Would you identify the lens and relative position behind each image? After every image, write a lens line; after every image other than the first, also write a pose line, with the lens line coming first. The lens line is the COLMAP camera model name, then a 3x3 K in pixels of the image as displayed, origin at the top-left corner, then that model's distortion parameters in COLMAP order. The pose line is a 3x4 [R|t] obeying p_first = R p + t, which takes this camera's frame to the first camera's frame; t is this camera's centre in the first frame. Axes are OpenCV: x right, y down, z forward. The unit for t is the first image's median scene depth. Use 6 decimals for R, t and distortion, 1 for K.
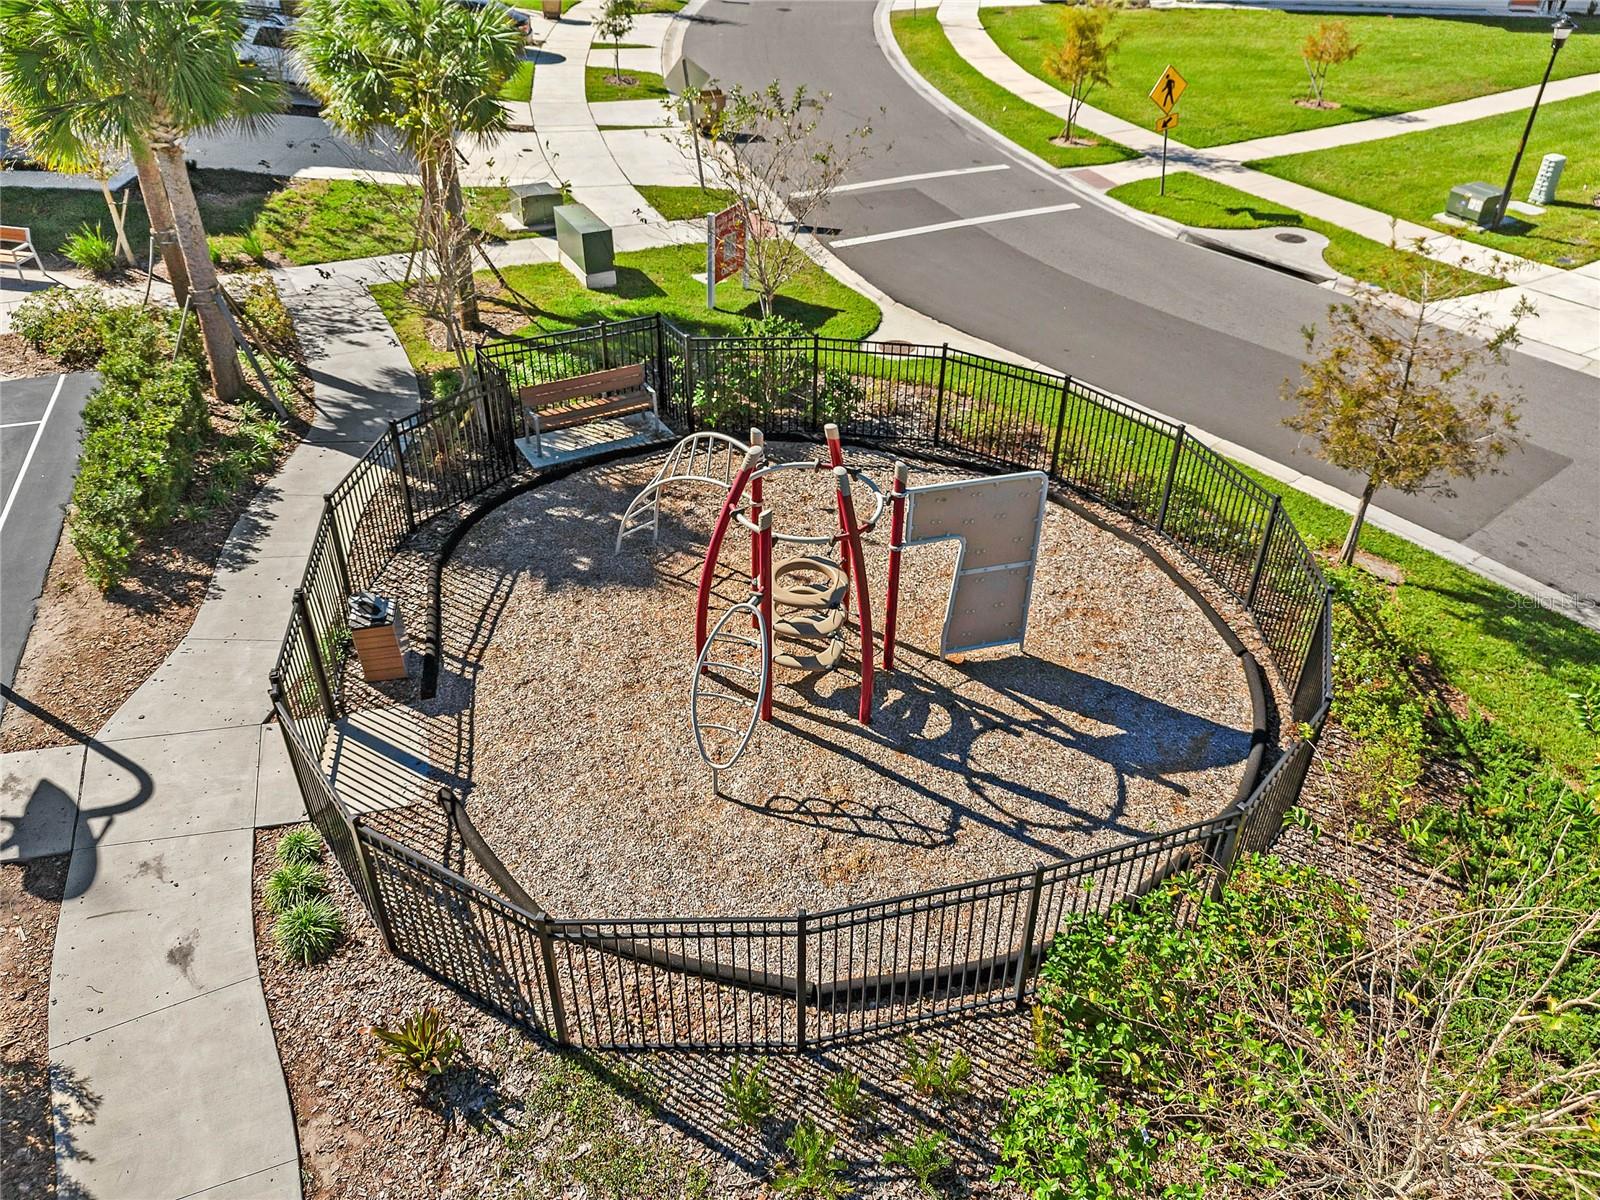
lens RADIAL K [[1212.2, 0, 796.9], [0, 1212.2, 594.0], [0, 0, 1]] dist [0.060171, -0.058255]
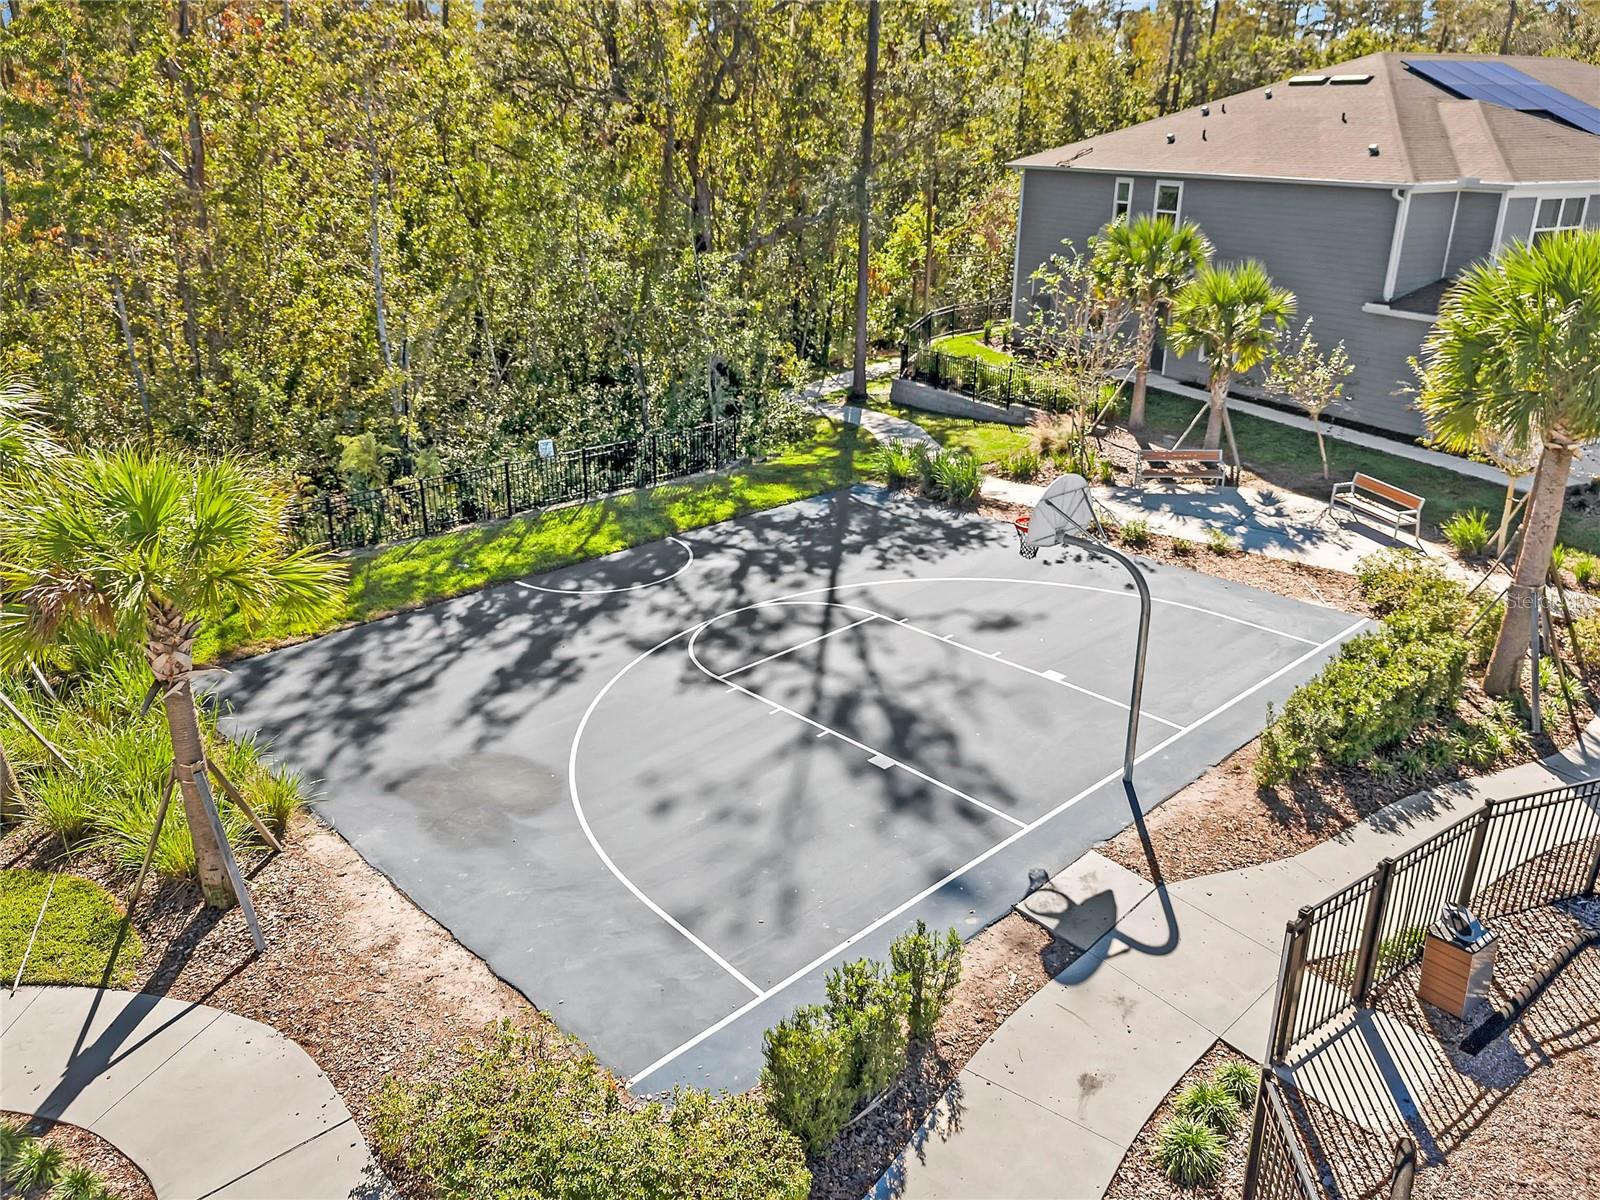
lens RADIAL K [[1212.2, 0, 796.9], [0, 1212.2, 594.0], [0, 0, 1]] dist [0.060171, -0.058255]
pose [[0.449886, 0.317599, -0.834706, 0.099149], [-0.510228, 0.858487, 0.051647, 0.004570], [0.732987, 0.402655, 0.548269, 0.049457]]
